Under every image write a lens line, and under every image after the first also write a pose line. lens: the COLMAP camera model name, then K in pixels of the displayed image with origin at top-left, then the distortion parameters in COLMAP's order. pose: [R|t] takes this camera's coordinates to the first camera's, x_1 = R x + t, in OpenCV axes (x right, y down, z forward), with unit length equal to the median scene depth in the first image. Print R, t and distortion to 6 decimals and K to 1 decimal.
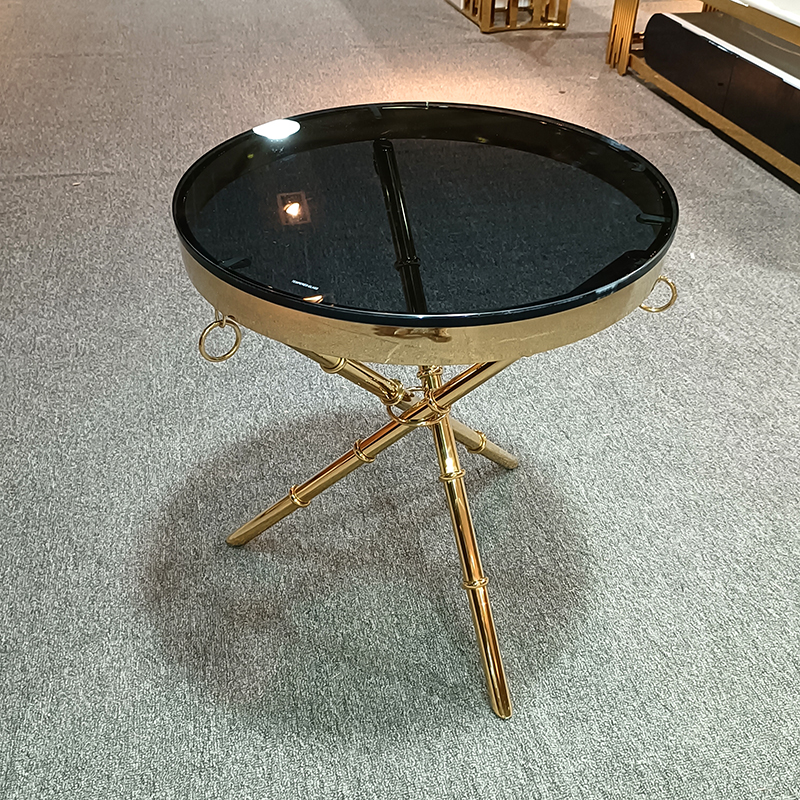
lens RADIAL K [[854.5, 0, 401.0], [0, 854.5, 396.8], [0, 0, 1]] dist [-0.021887, 0.126278]
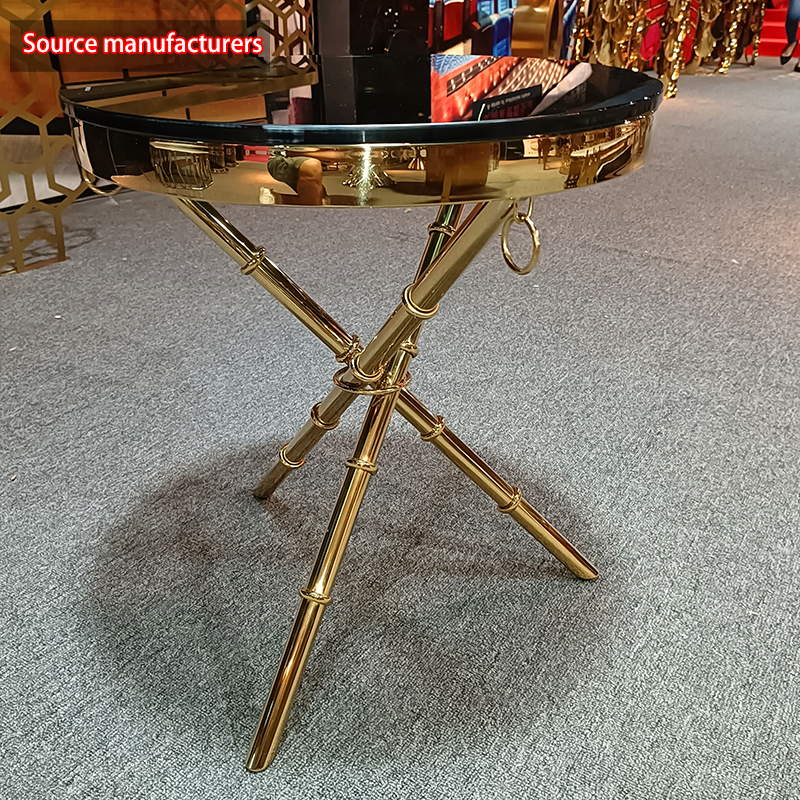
lens RADIAL K [[854.5, 0, 401.0], [0, 854.5, 396.8], [0, 0, 1]] dist [-0.021887, 0.126278]
pose [[0.706472, 0.311618, -0.635447, 0.375295], [-0.427817, 0.903274, -0.032677, 0.027937], [0.563800, 0.294941, 0.771453, 0.245835]]
